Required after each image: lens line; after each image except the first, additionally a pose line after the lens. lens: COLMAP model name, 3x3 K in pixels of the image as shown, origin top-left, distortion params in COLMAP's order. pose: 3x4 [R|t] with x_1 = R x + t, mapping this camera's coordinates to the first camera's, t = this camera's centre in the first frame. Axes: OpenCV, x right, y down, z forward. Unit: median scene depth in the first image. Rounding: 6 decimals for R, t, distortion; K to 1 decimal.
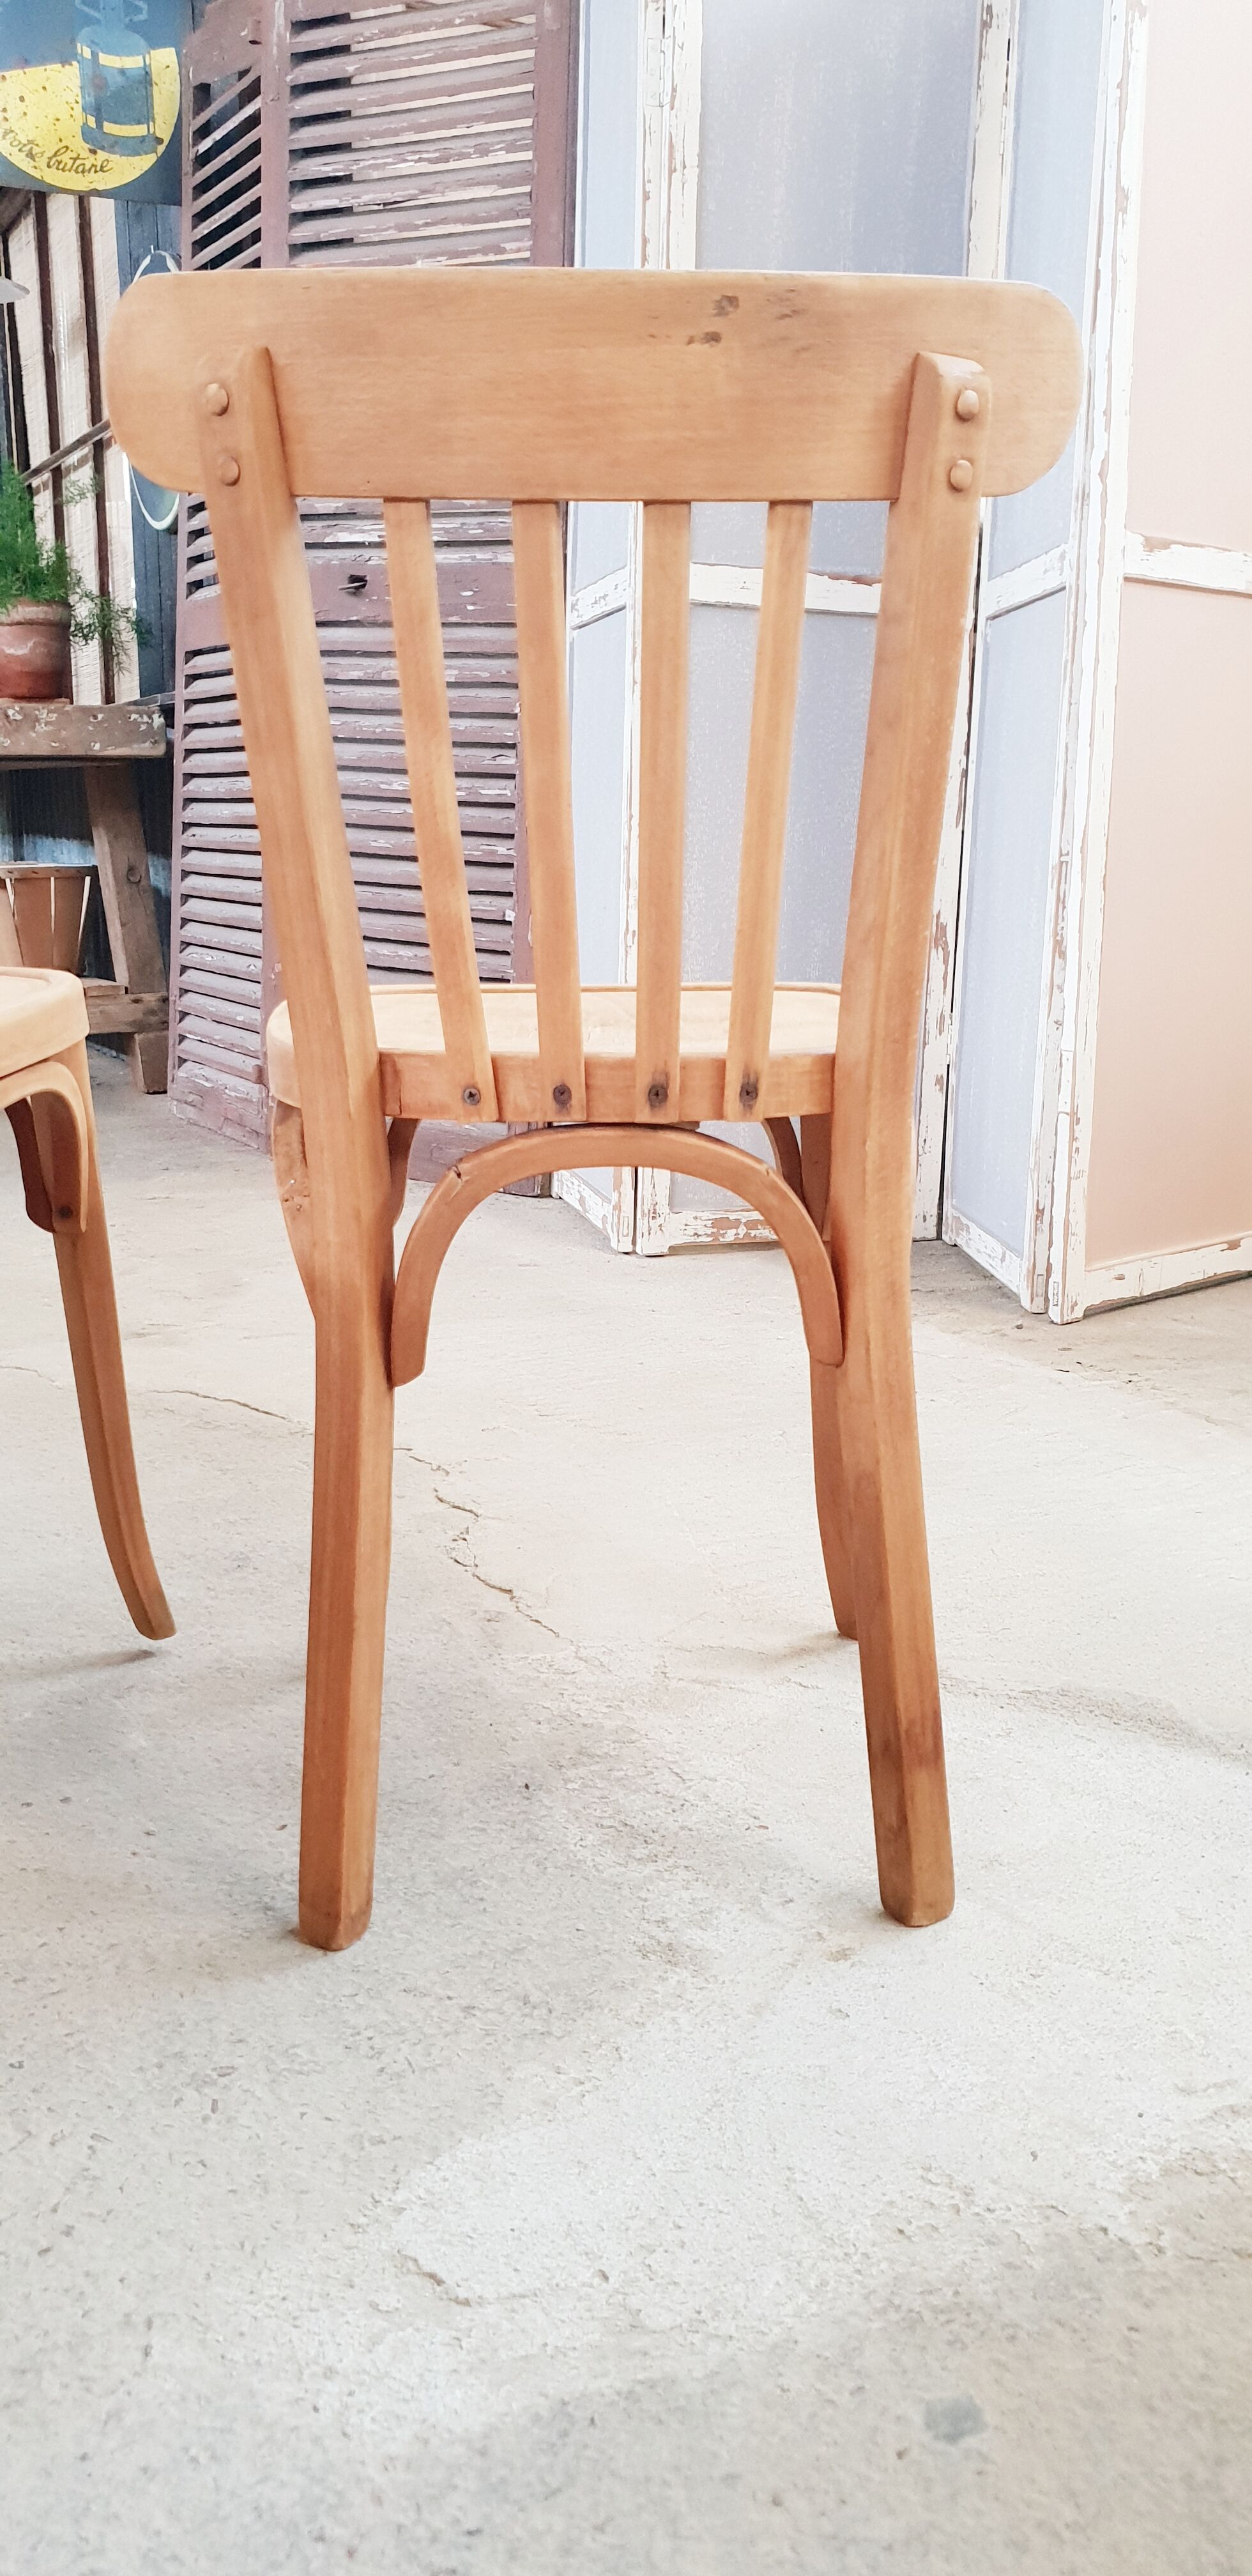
lens RADIAL K [[2021.2, 0, 656.5], [0, 2021.2, 1271.8], [0, 0, 1]] dist [-0.005101, 0.022445]
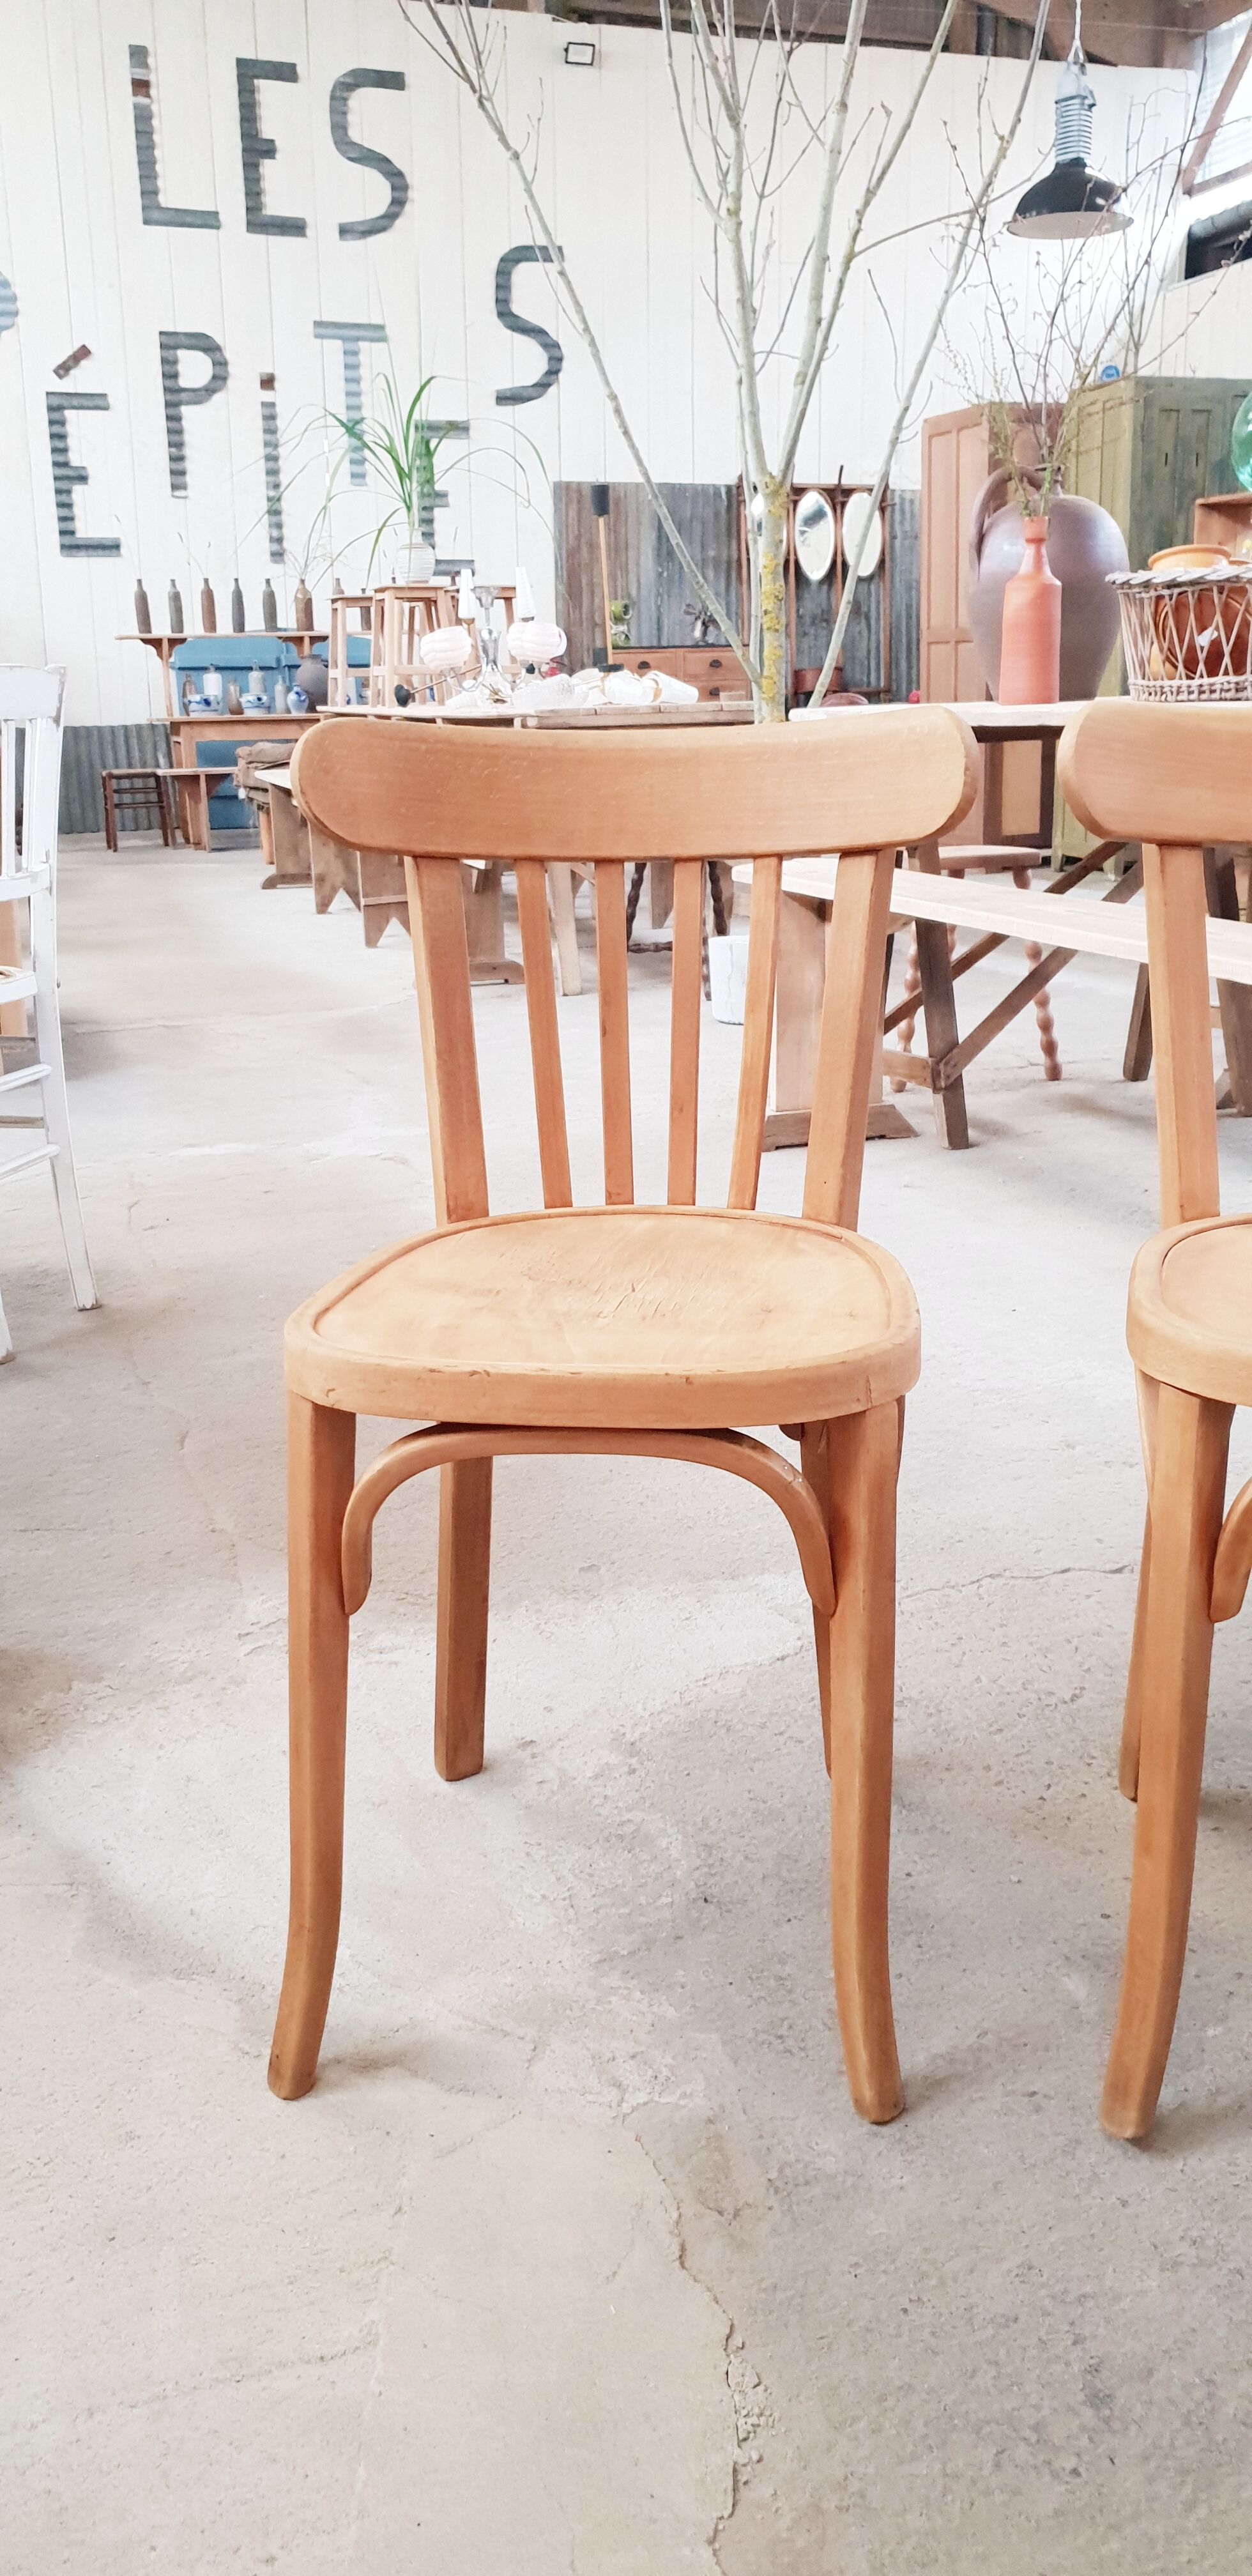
lens RADIAL K [[2021.2, 0, 650.6], [0, 2021.2, 1251.1], [0, 0, 1]] dist [-0.005101, 0.022445]
pose [[-0.985745, -0.018872, 0.167186, -0.261307], [0.060881, 0.886342, 0.459011, -0.722556], [-0.156846, 0.462646, -0.872558, 2.189845]]
